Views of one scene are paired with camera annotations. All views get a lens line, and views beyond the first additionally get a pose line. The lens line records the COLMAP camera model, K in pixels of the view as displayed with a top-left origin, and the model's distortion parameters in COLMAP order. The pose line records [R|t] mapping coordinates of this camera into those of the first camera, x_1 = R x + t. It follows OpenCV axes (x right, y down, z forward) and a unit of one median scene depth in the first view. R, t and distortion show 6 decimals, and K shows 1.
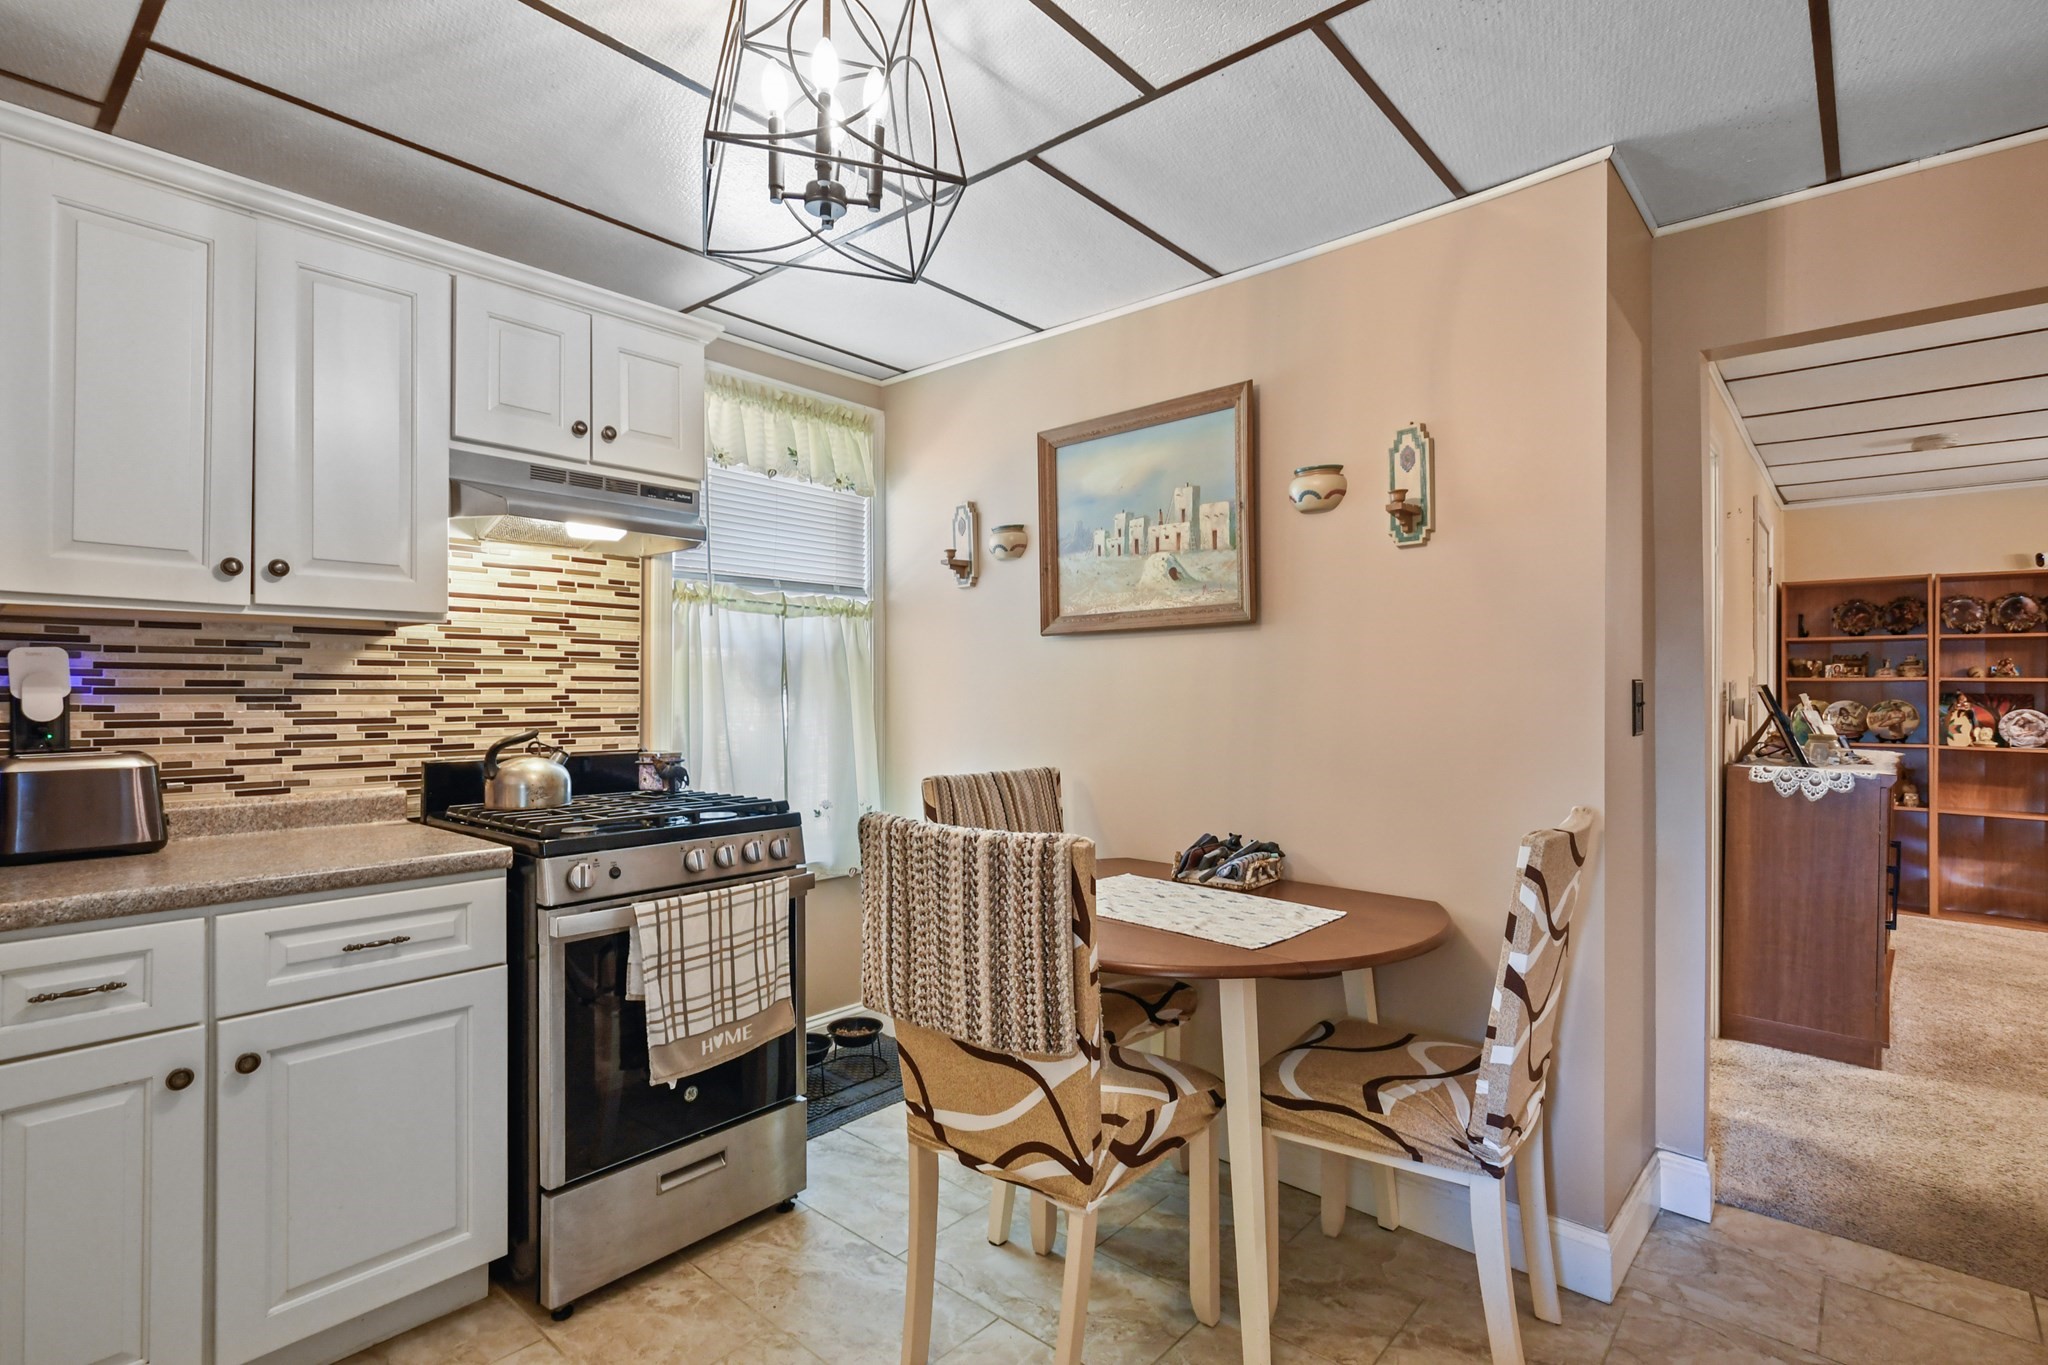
lens RADIAL K [[976.5, 0, 1023.0], [0, 976.5, 690.4], [0, 0, 1]] dist [-0.005272, -0.002818]
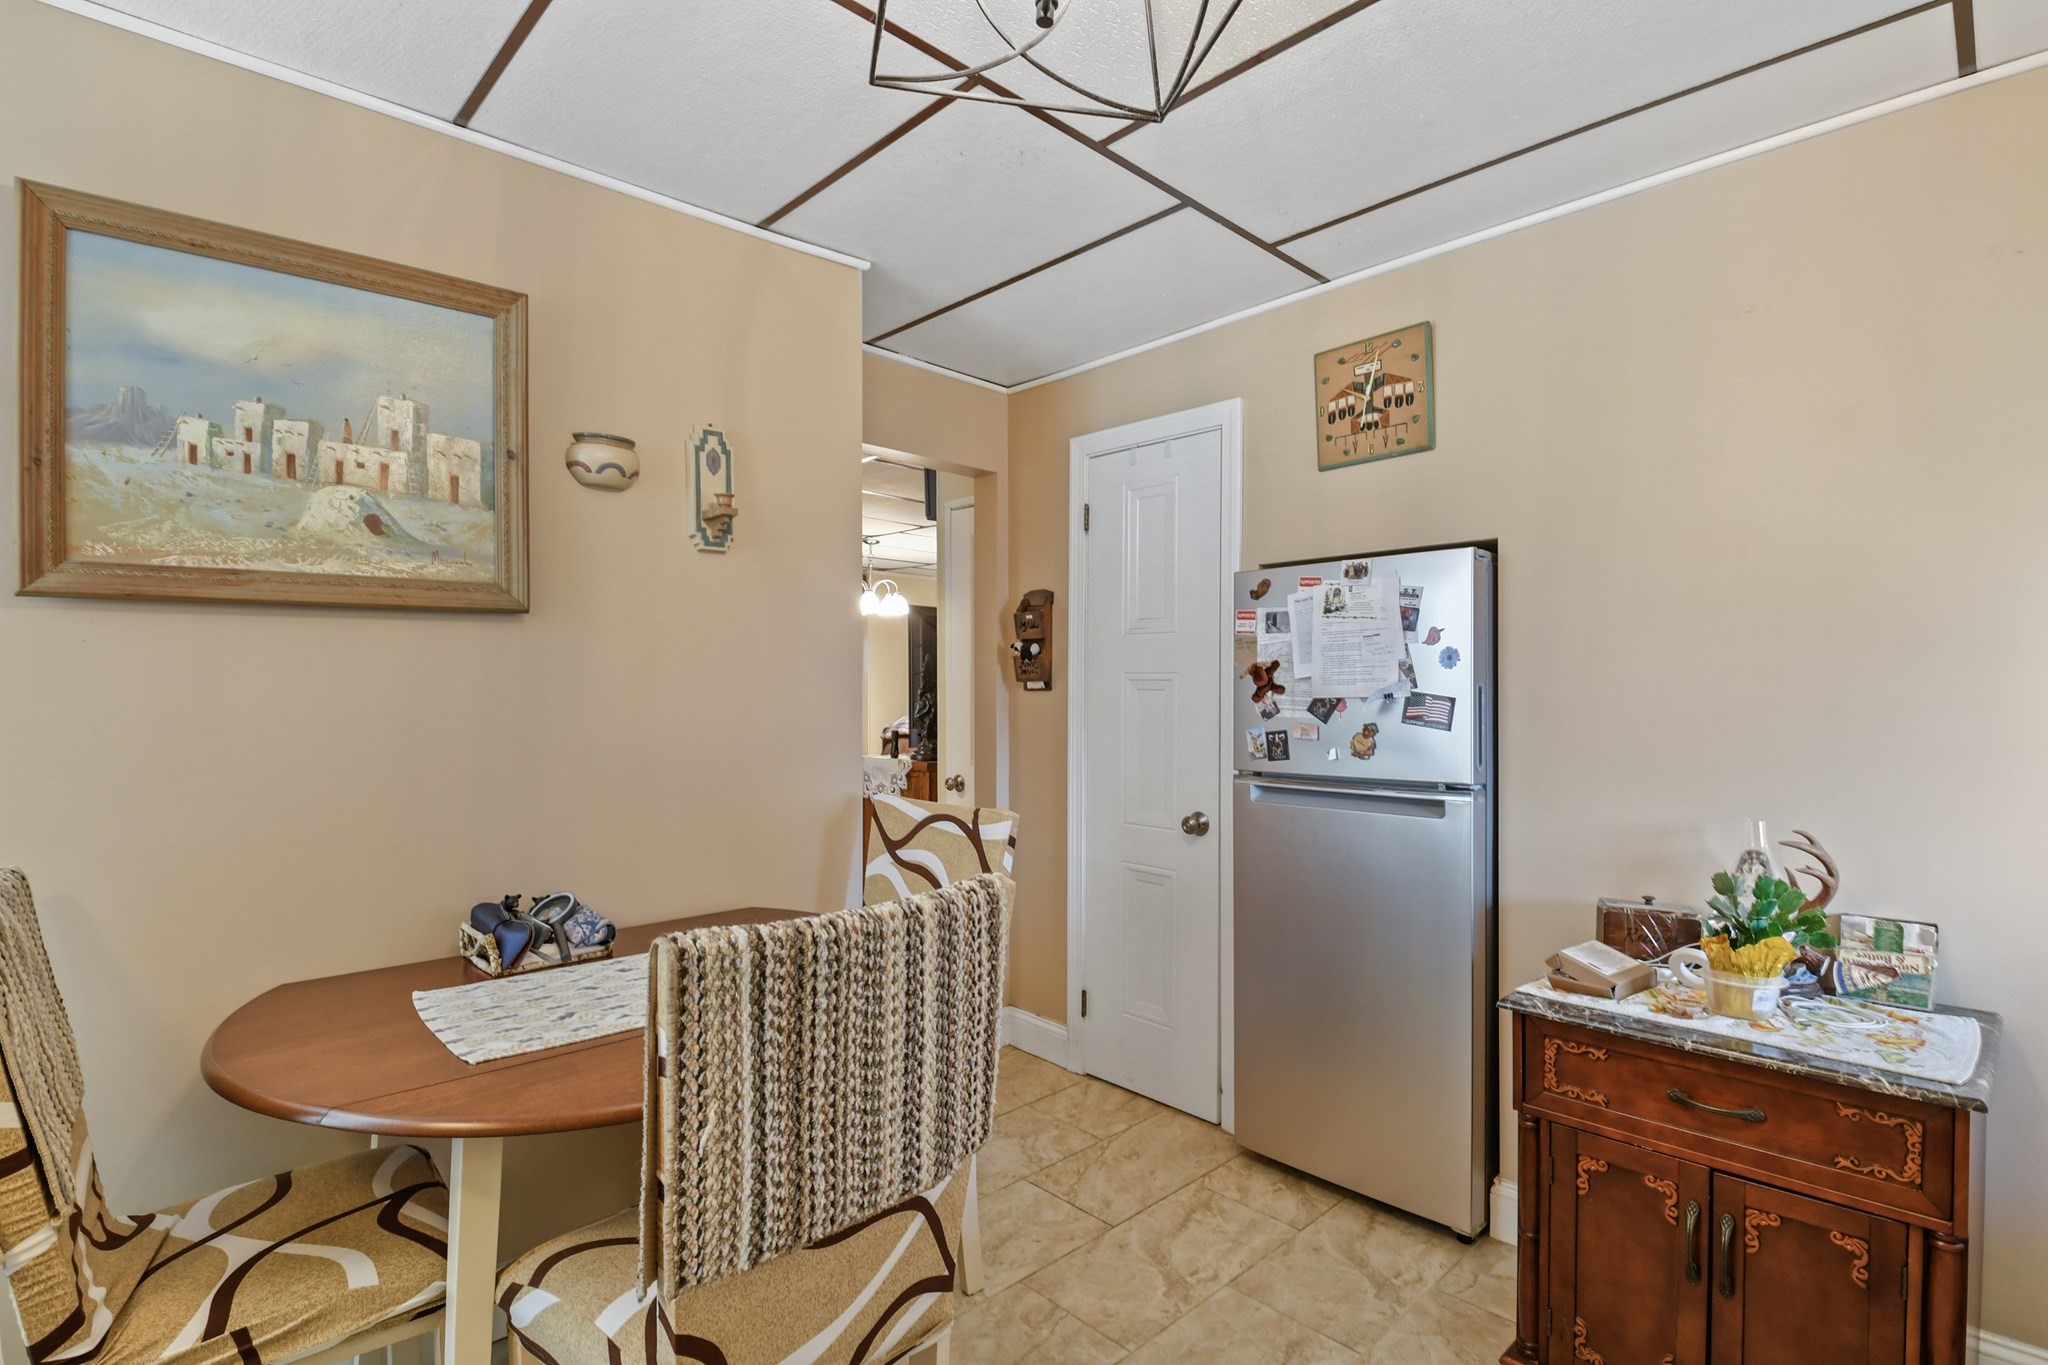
lens RADIAL K [[976.5, 0, 1030.6], [0, 976.5, 678.0], [0, 0, 1]] dist [-0.005272, -0.002818]
pose [[0.076961, 0.009303, 0.996991, -0.460257], [0.003155, 0.999949, -0.009574, -0.009271], [-0.997029, 0.003882, 0.076928, 0.512284]]
